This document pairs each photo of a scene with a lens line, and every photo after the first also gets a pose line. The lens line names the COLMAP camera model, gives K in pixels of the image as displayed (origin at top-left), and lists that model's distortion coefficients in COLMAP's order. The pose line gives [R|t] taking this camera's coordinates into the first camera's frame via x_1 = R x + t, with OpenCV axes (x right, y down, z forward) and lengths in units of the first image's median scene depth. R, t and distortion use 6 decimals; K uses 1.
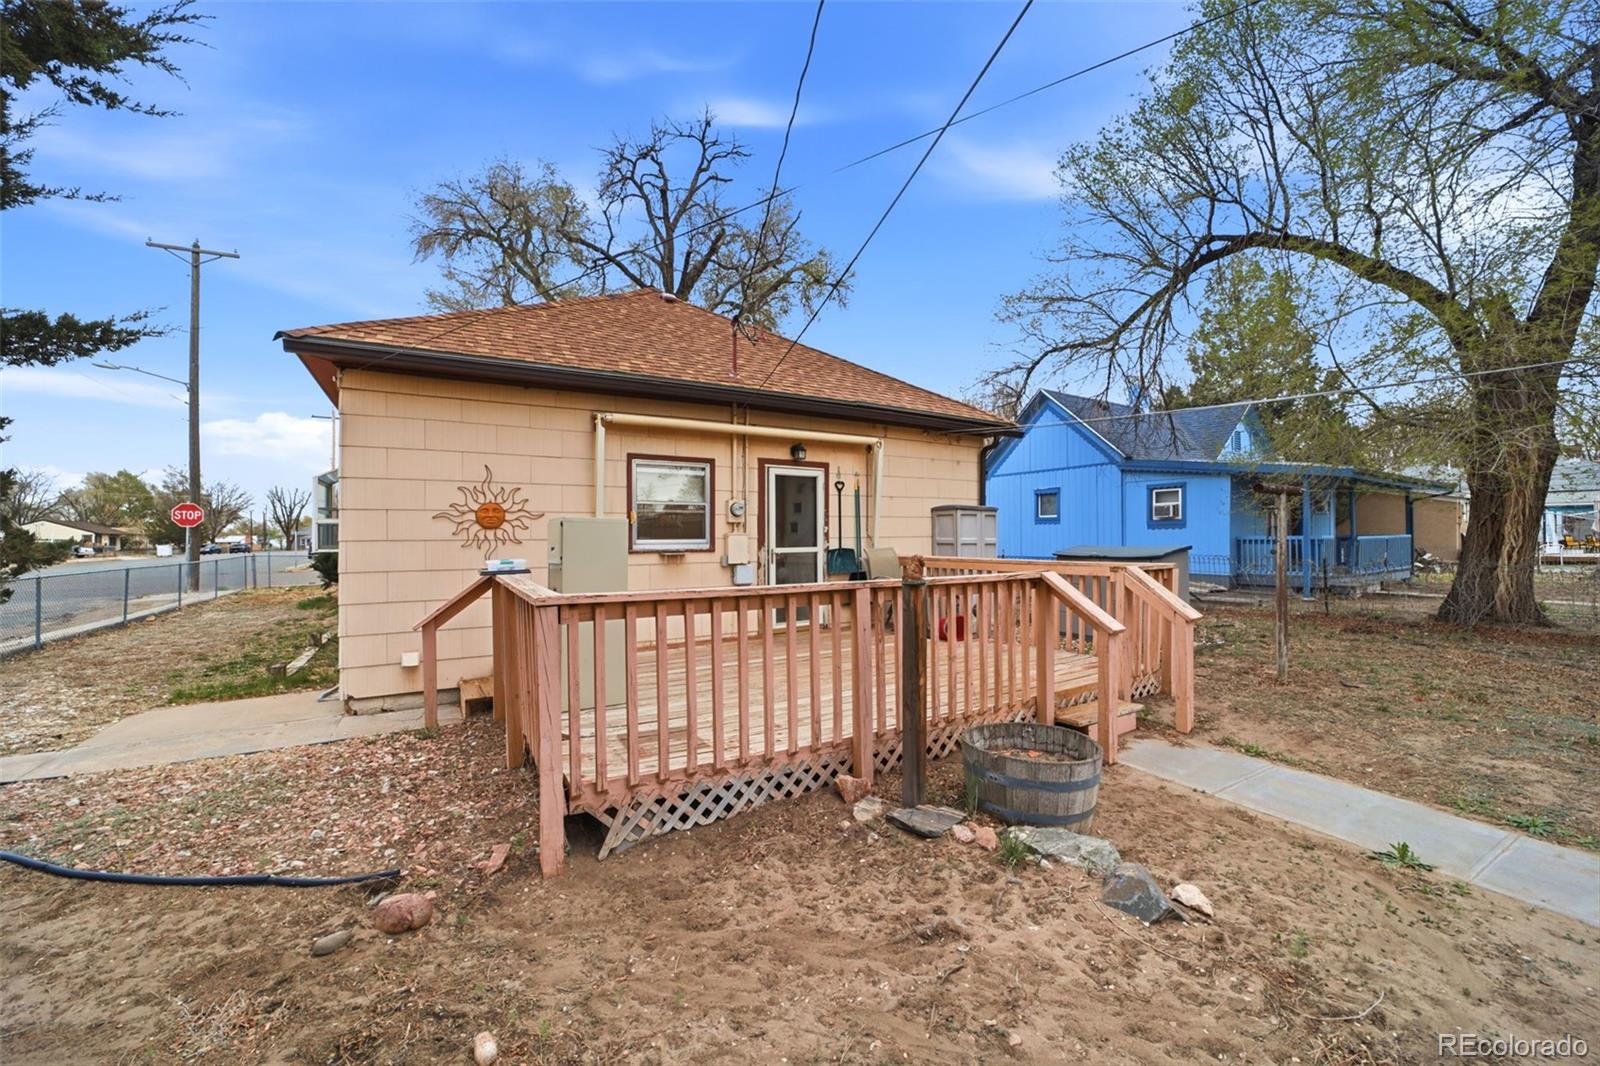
lens RADIAL K [[616.4, 0, 804.6], [0, 616.4, 534.1], [0, 0, 1]] dist [-0.026756, 0.000960]
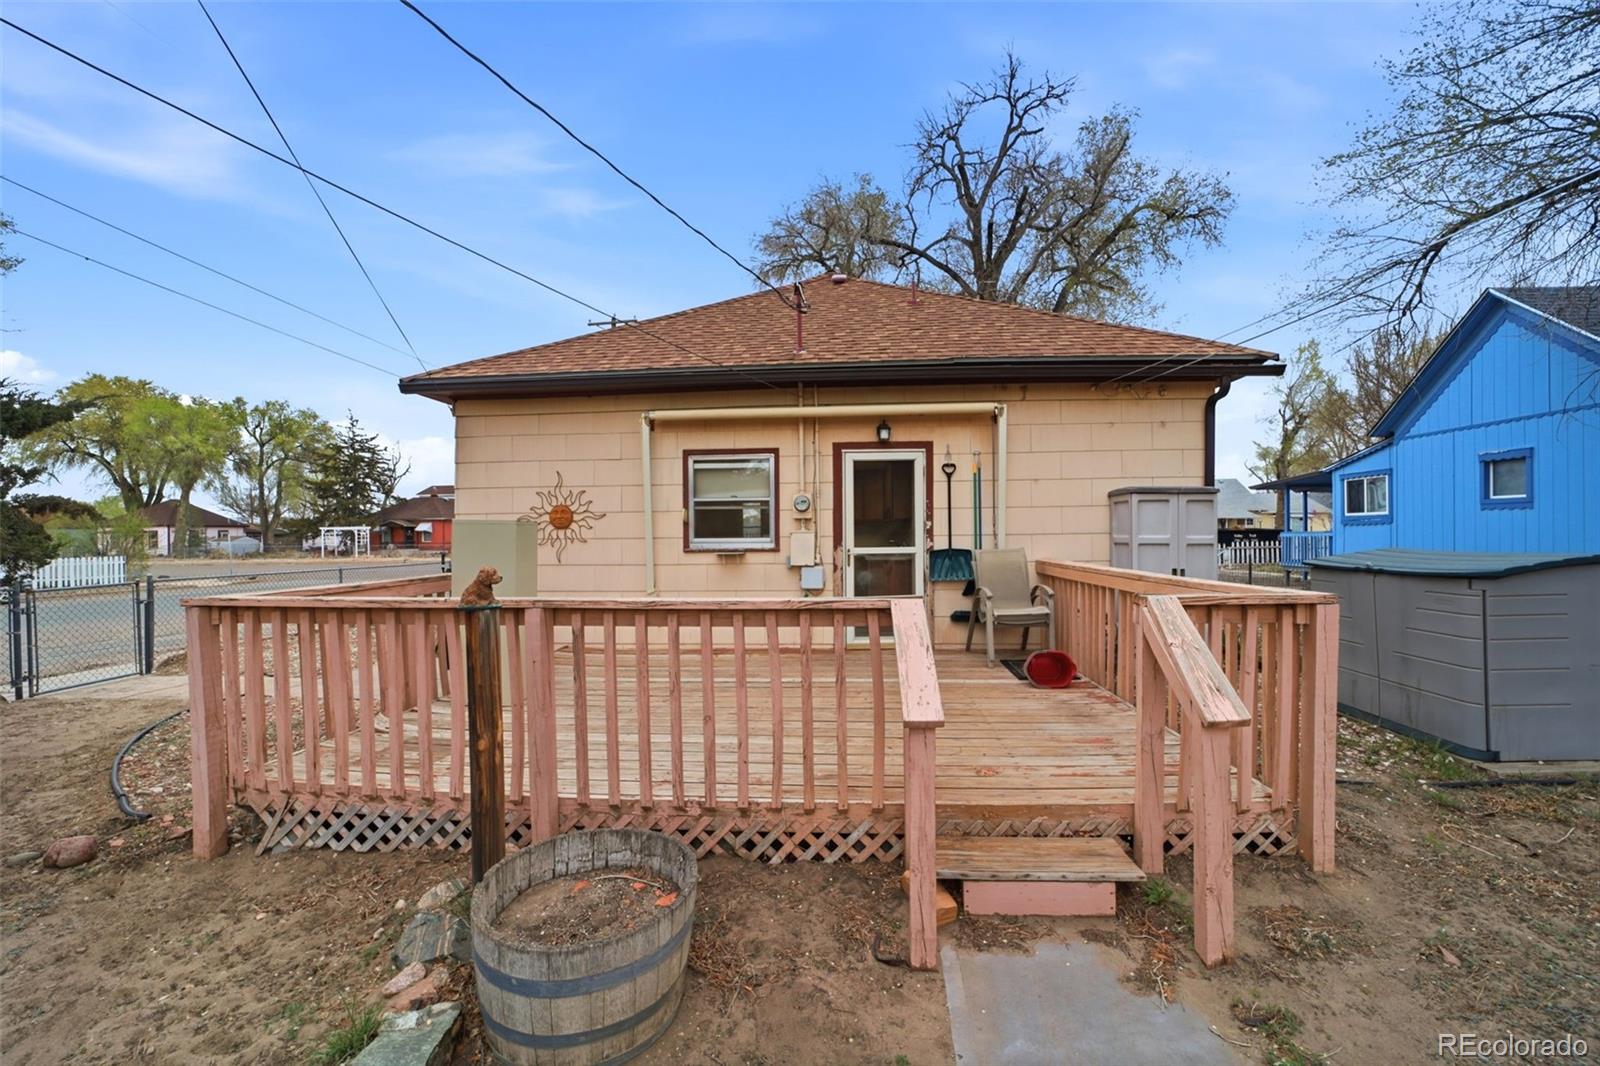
lens RADIAL K [[616.4, 0, 797.6], [0, 616.4, 537.7], [0, 0, 1]] dist [-0.026756, 0.000960]
pose [[0.817117, 0.000770, -0.576471, 0.376538], [0.007467, 0.999901, 0.011919, -0.001986], [0.576423, -0.014044, 0.817031, 0.267459]]
